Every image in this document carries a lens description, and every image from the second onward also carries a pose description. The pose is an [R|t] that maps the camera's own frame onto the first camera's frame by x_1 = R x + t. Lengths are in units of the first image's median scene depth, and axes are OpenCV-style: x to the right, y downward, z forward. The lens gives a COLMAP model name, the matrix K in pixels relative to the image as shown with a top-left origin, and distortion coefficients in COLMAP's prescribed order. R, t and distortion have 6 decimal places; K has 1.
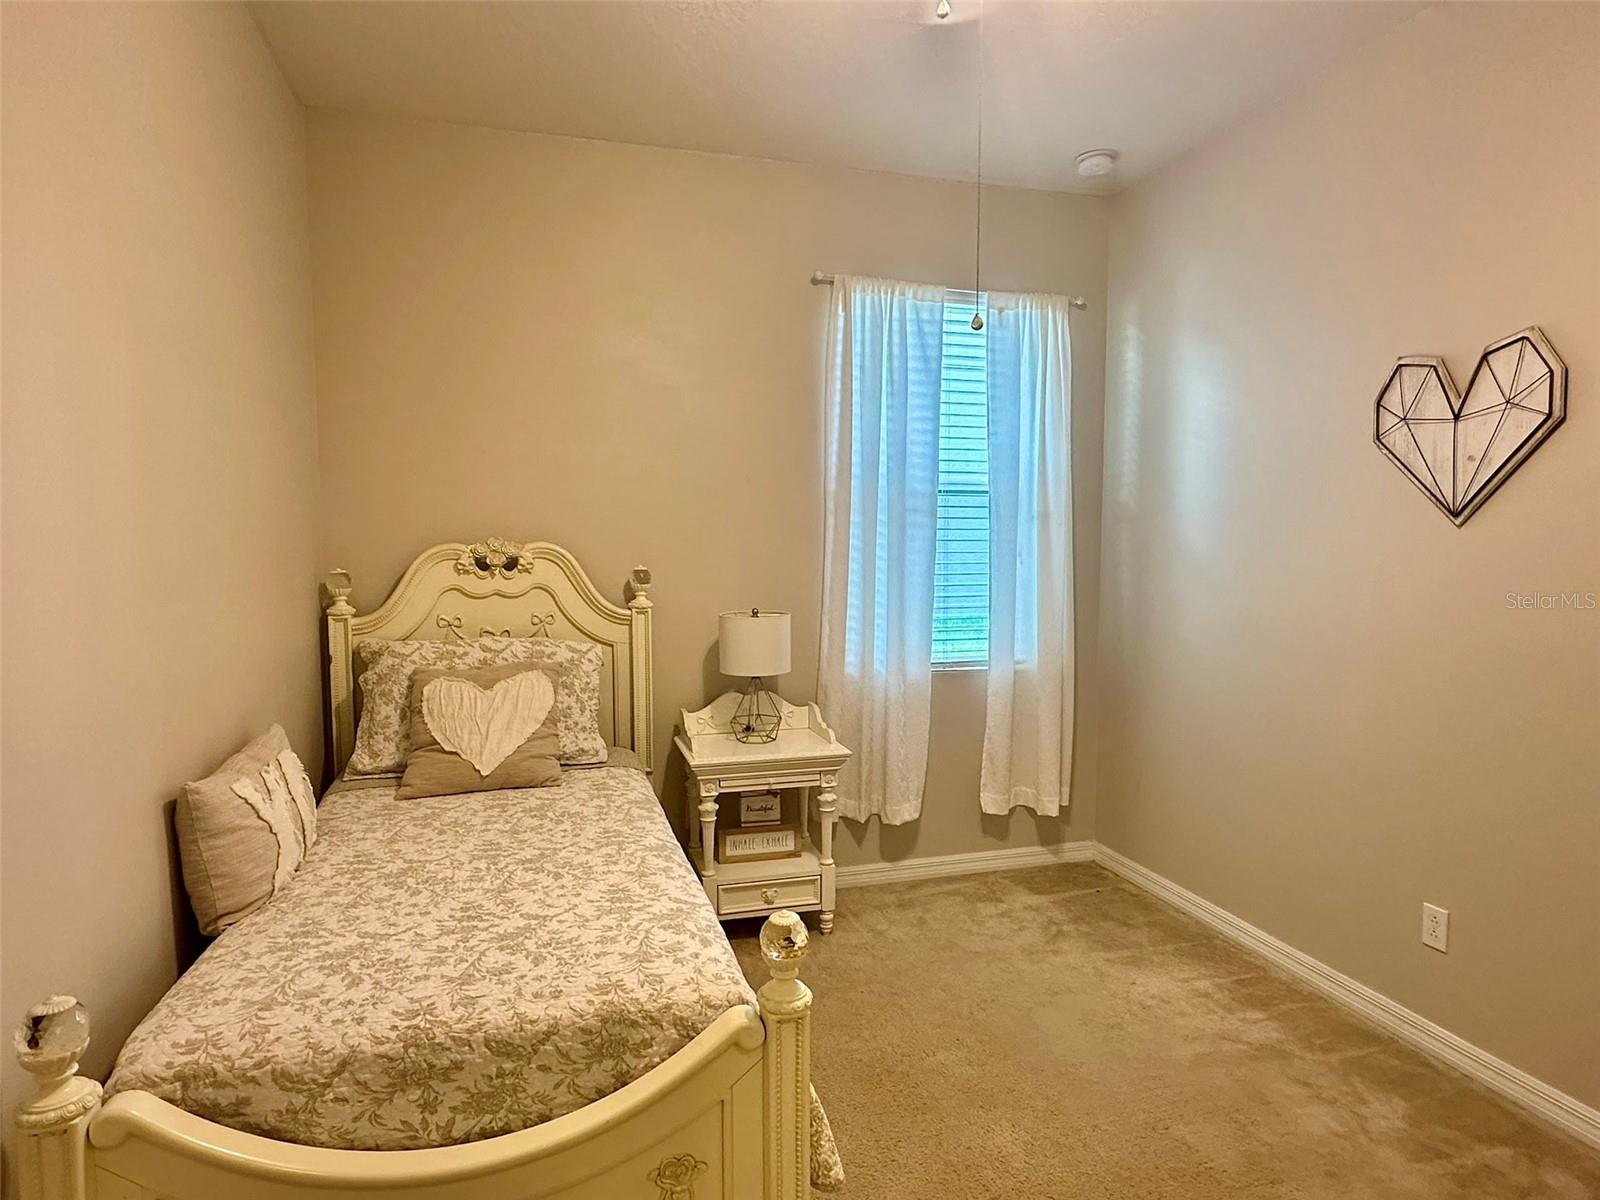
lens RADIAL K [[917.0, 0, 799.8], [0, 917.0, 599.2], [0, 0, 1]] dist [-0.003408, -0.000567]
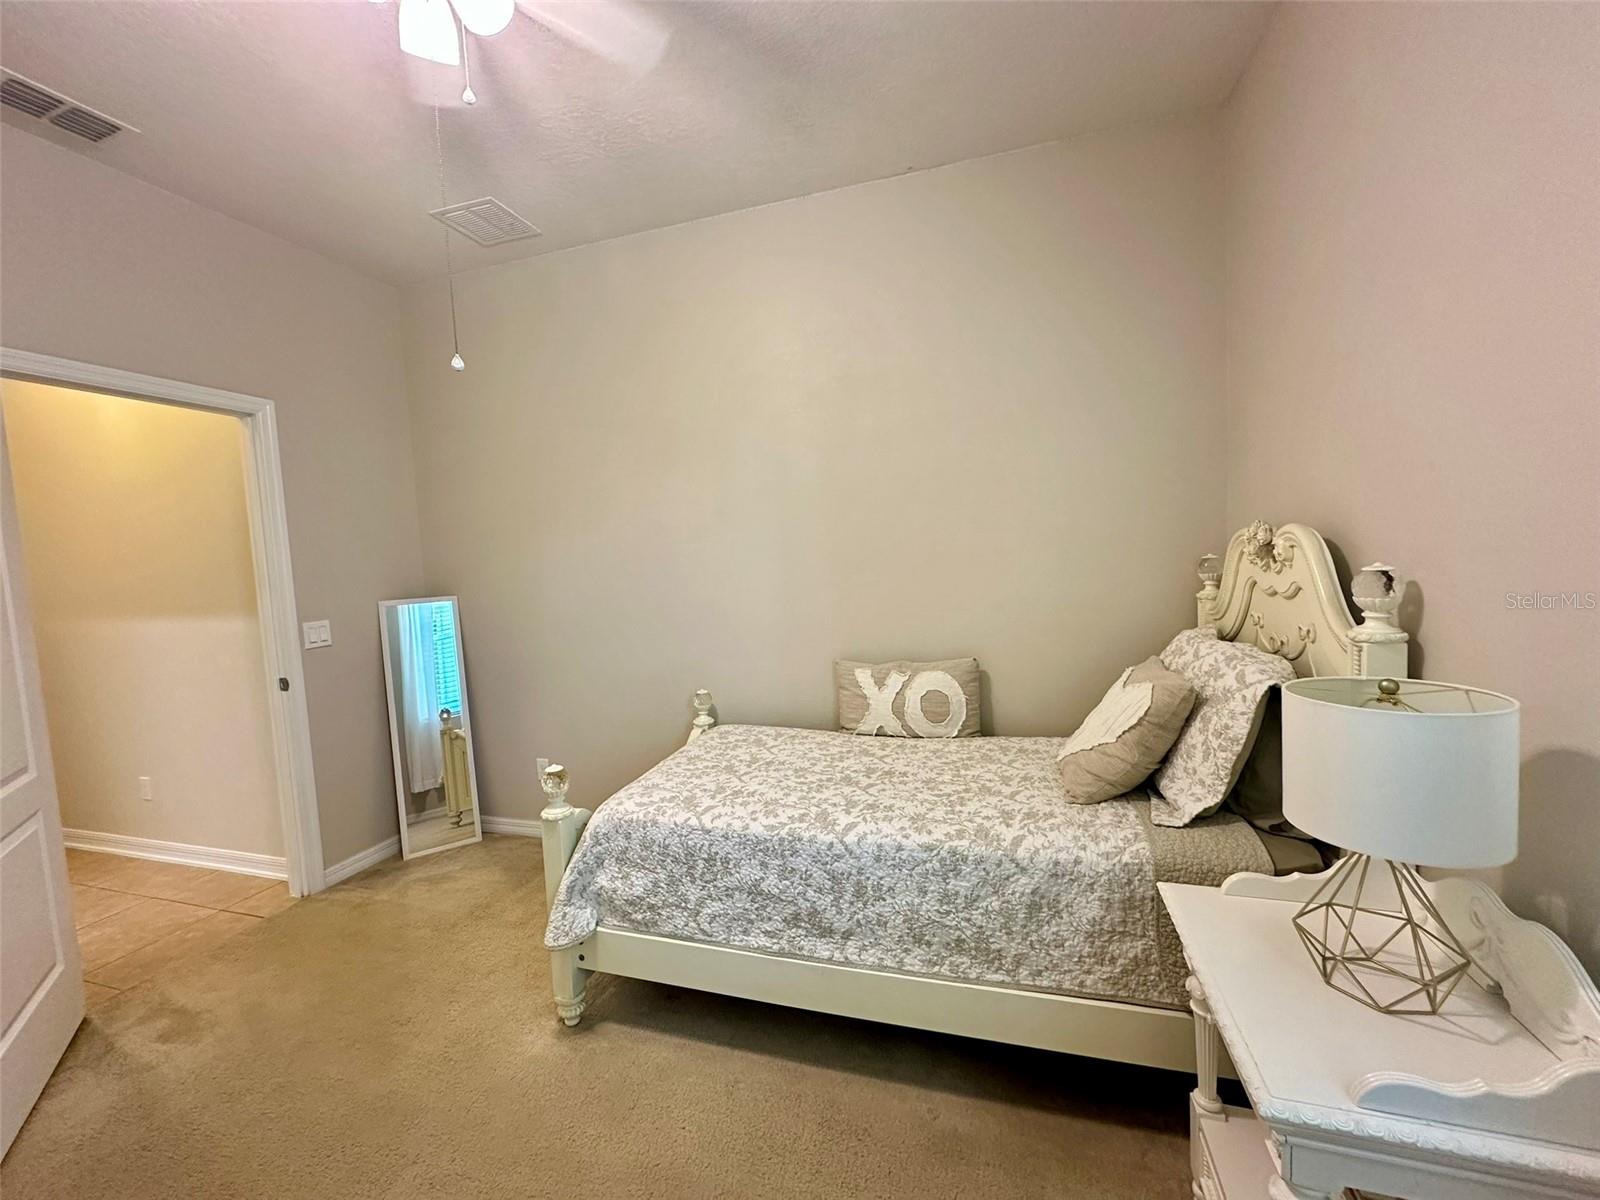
lens RADIAL K [[639.9, 0, 800.8], [0, 639.9, 596.8], [0, 0, 1]] dist [0.002446, -0.000125]
pose [[-0.547267, 0.089403, -0.832169, 0.457476], [-0.002534, 0.994097, 0.108466, -0.080699], [0.836954, 0.061469, -0.543810, 1.280167]]
